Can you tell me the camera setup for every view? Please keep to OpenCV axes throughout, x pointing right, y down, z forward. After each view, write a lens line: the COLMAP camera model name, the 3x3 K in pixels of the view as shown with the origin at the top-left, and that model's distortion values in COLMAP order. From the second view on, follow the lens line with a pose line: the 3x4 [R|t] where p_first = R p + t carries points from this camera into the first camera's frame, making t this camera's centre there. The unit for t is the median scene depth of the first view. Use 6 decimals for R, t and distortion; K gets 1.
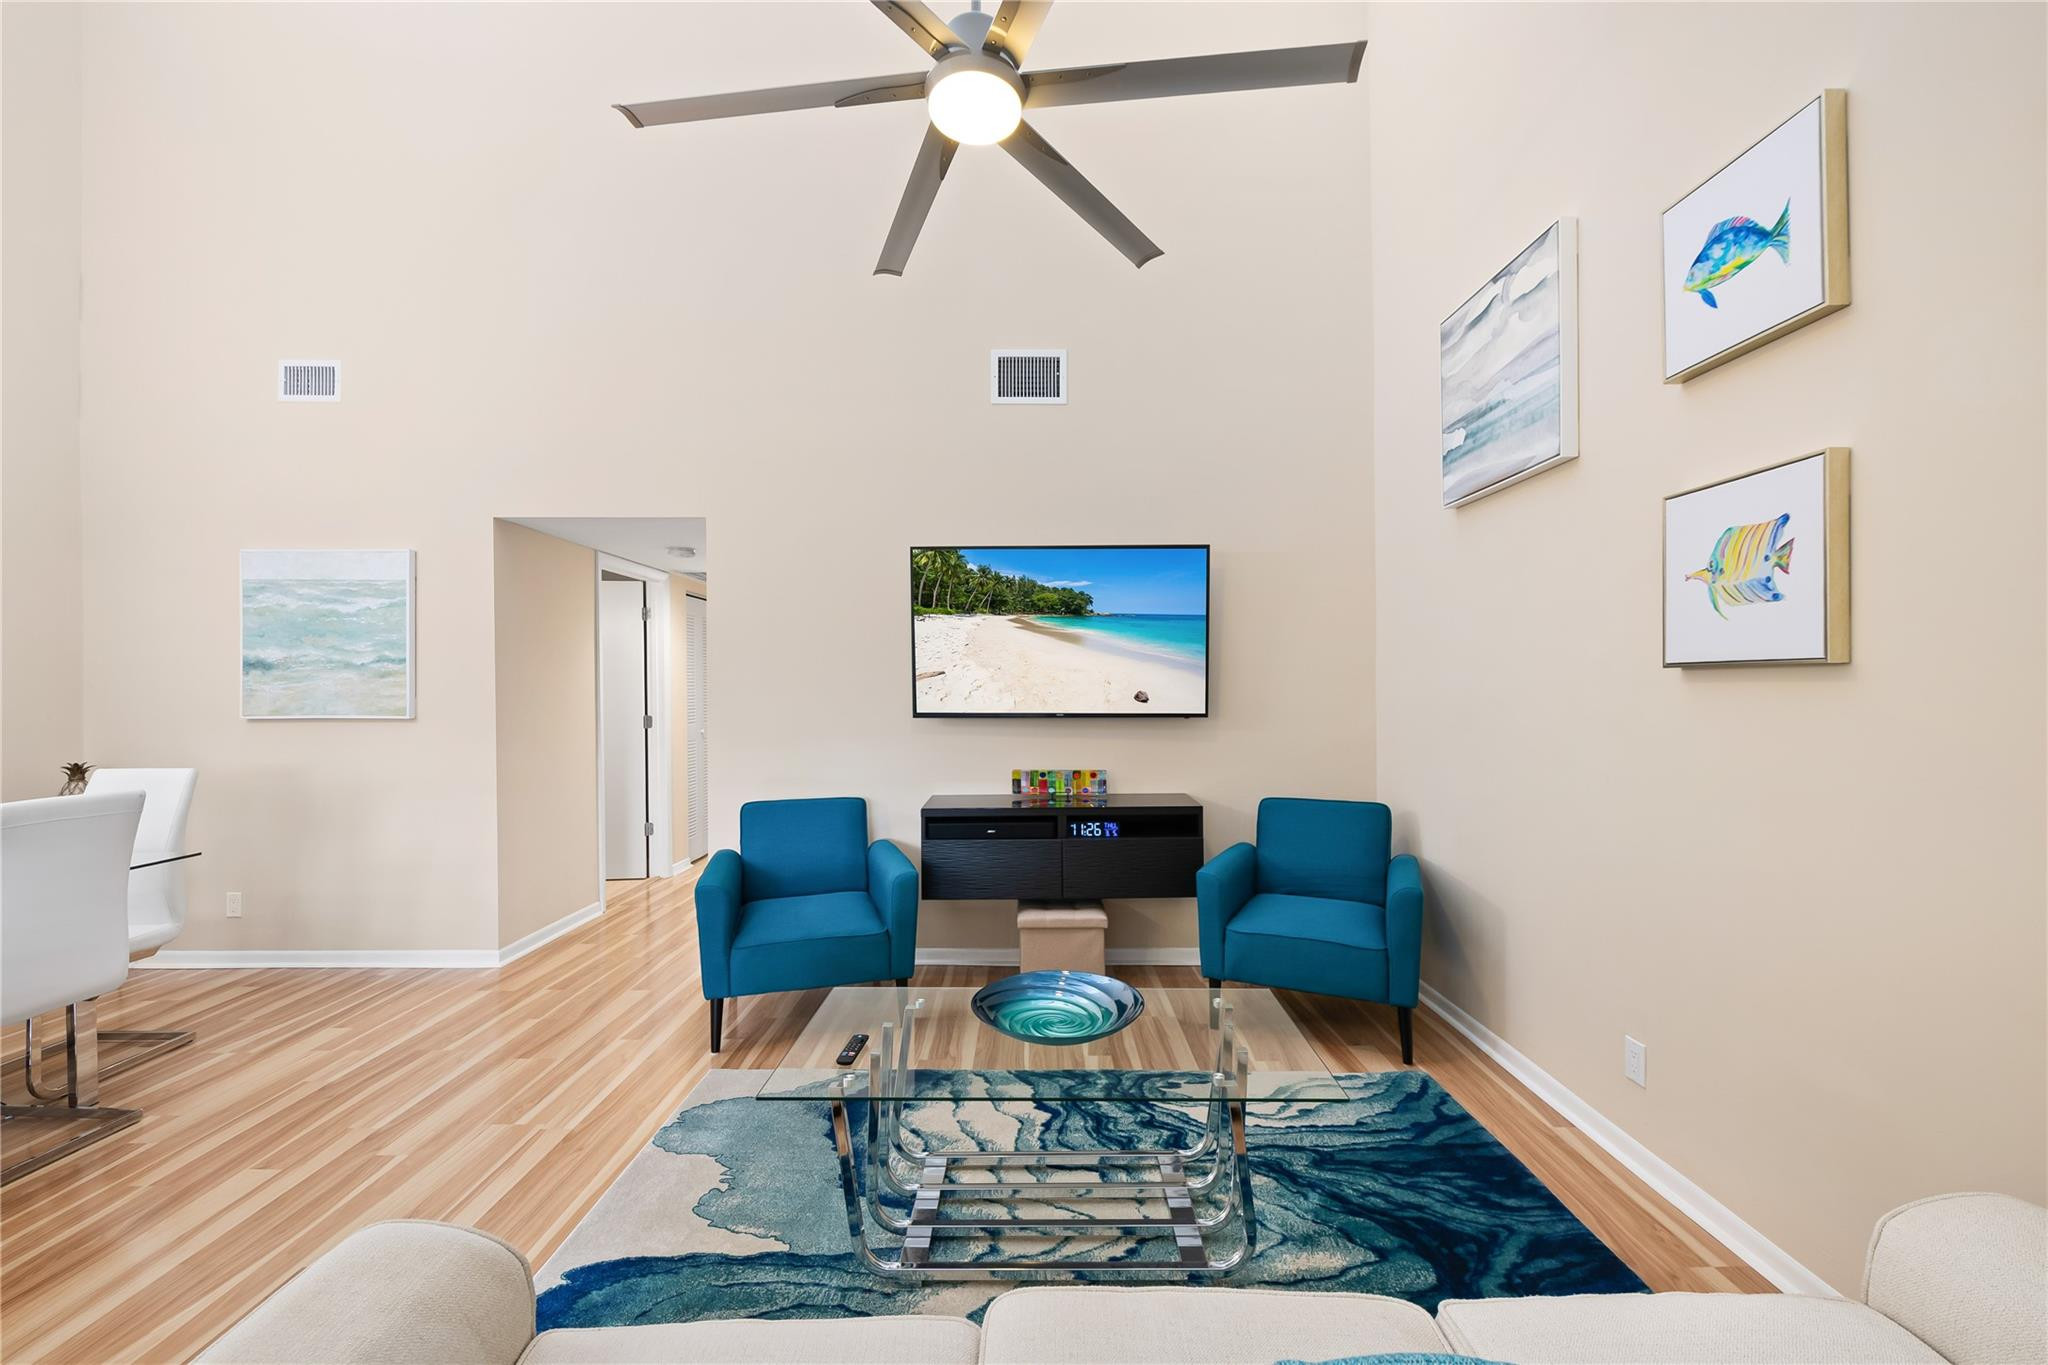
lens RADIAL K [[815.3, 0, 1031.2], [0, 815.3, 696.8], [0, 0, 1]] dist [-0.003239, -0.001001]
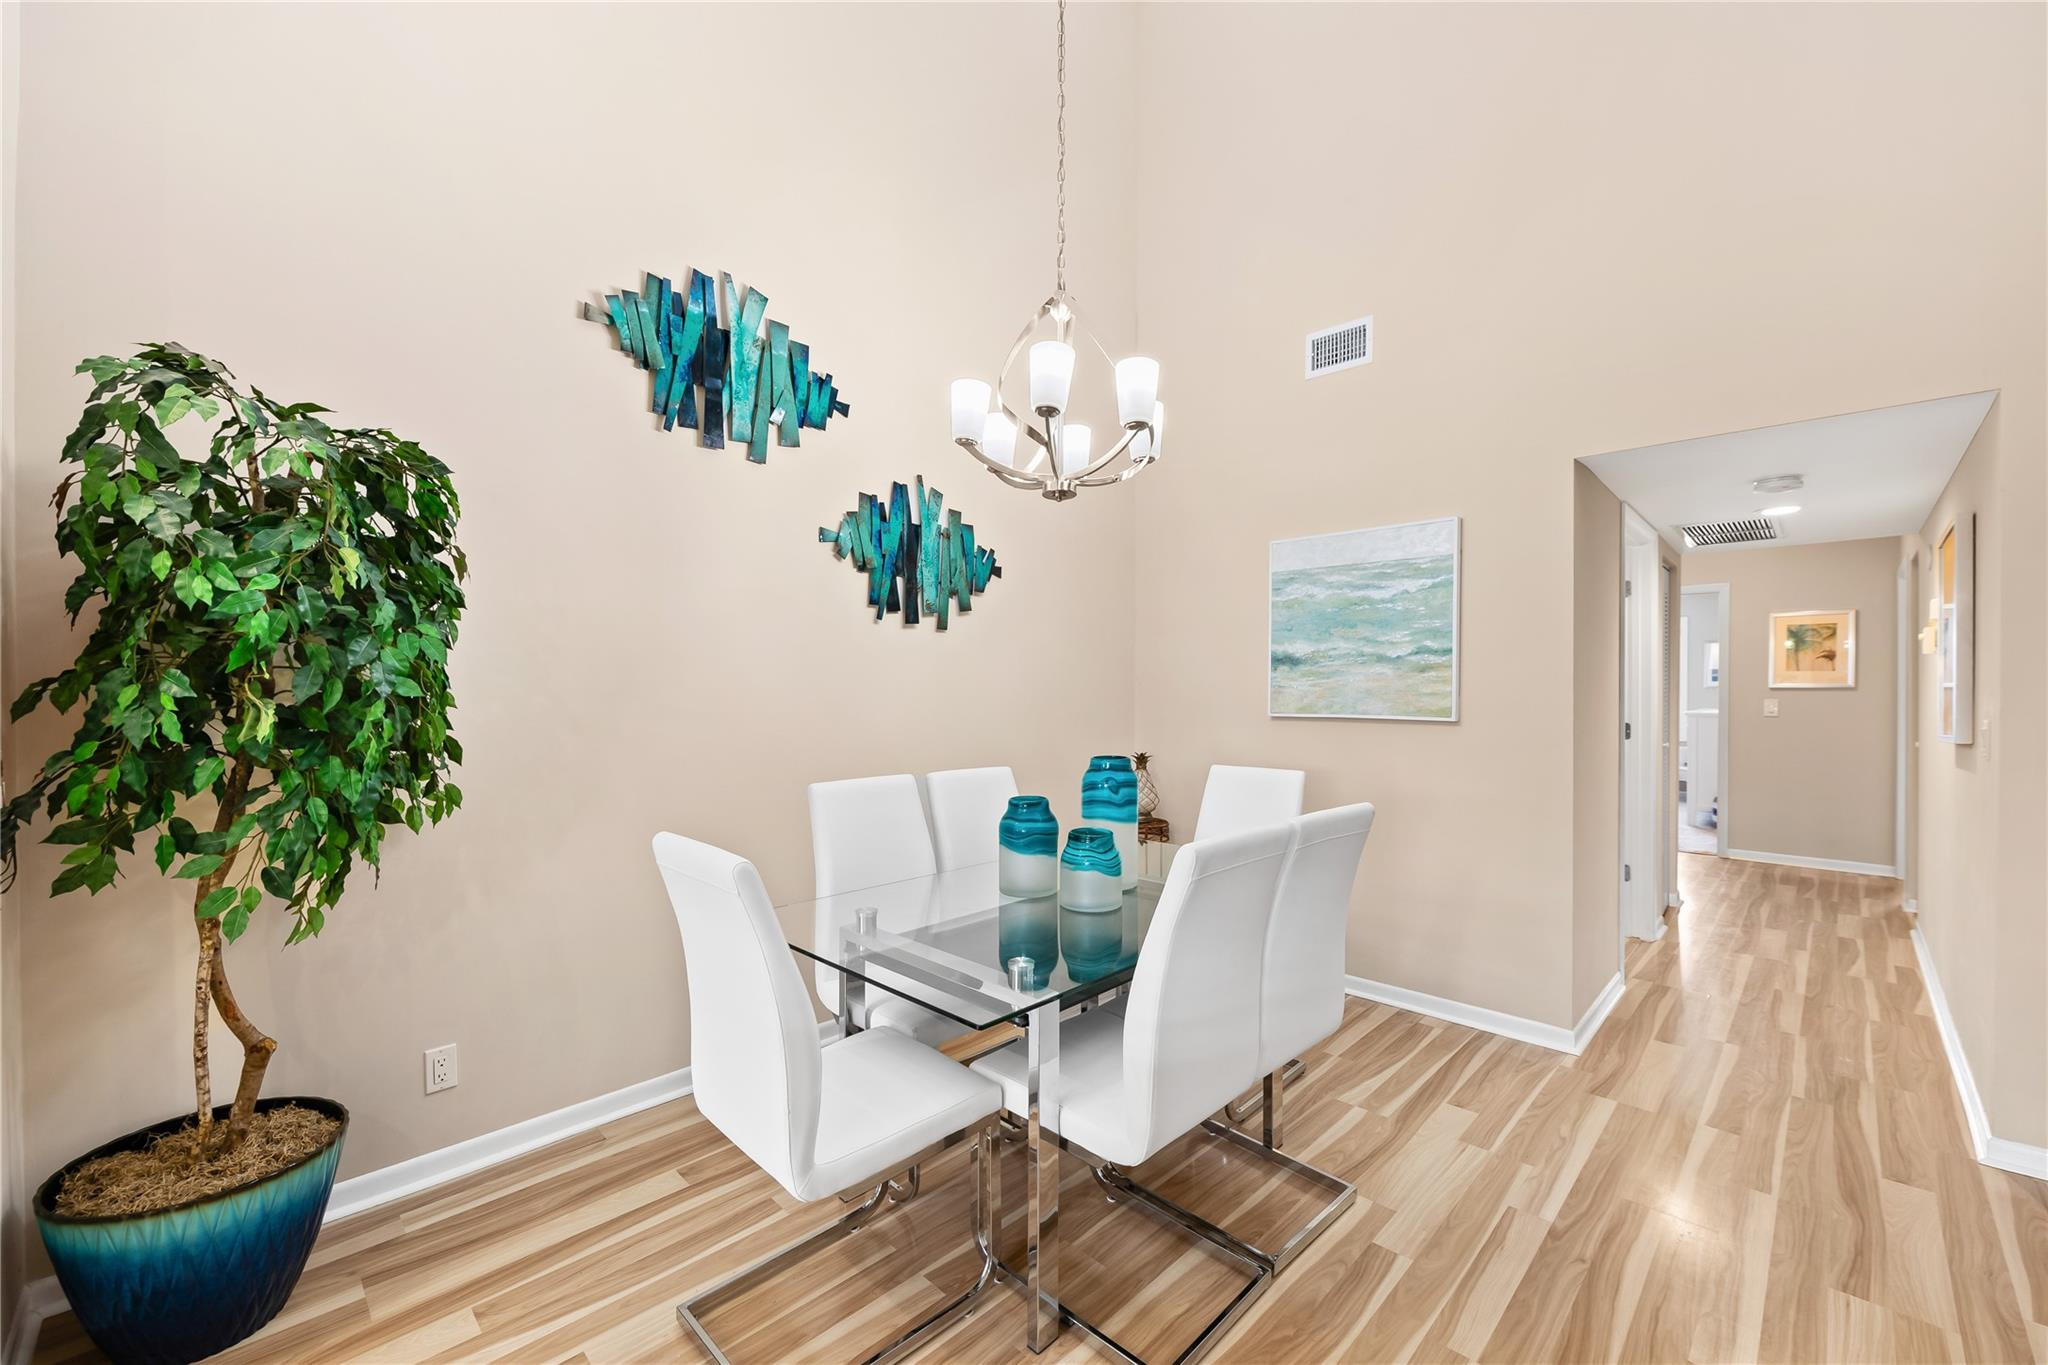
lens RADIAL K [[815.3, 0, 1031.2], [0, 815.3, 696.8], [0, 0, 1]] dist [-0.003239, -0.001001]
pose [[0.706207, 0.009301, -0.707944, -0.500007], [-0.012642, 0.999920, 0.000526, 0.007310], [0.707892, 0.008578, 0.706268, 0.113865]]
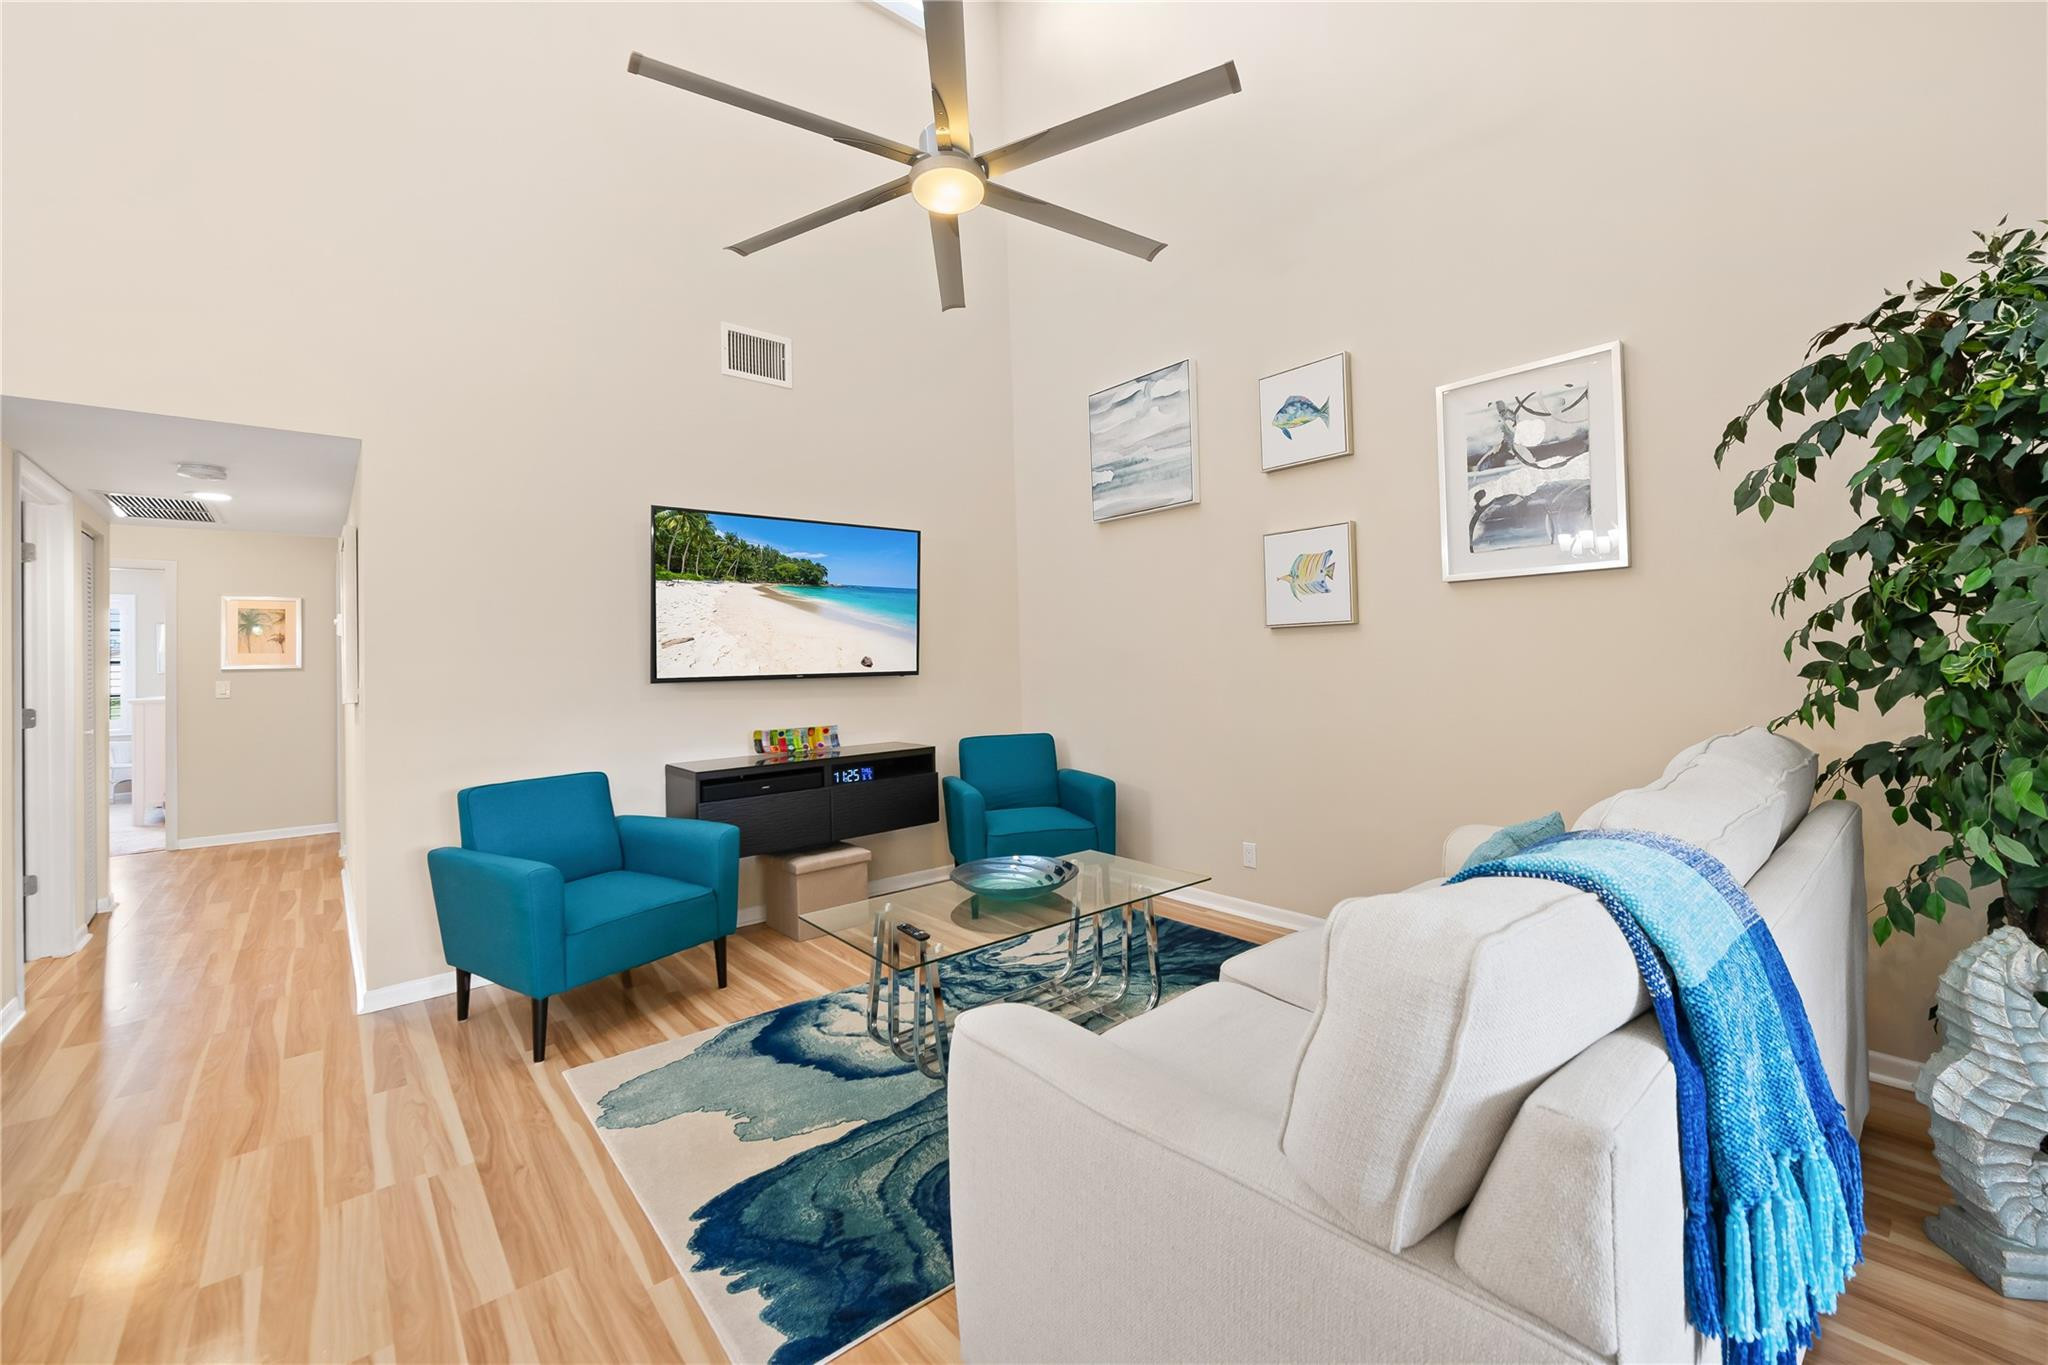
lens RADIAL K [[830.4, 0, 1035.9], [0, 830.4, 652.1], [0, 0, 1]] dist [0.001006, -0.000384]
pose [[0.758350, -0.007415, 0.651806, -0.448382], [0.029745, 0.999287, -0.023239, 0.025163], [-0.651169, 0.037012, 0.758030, -0.036942]]
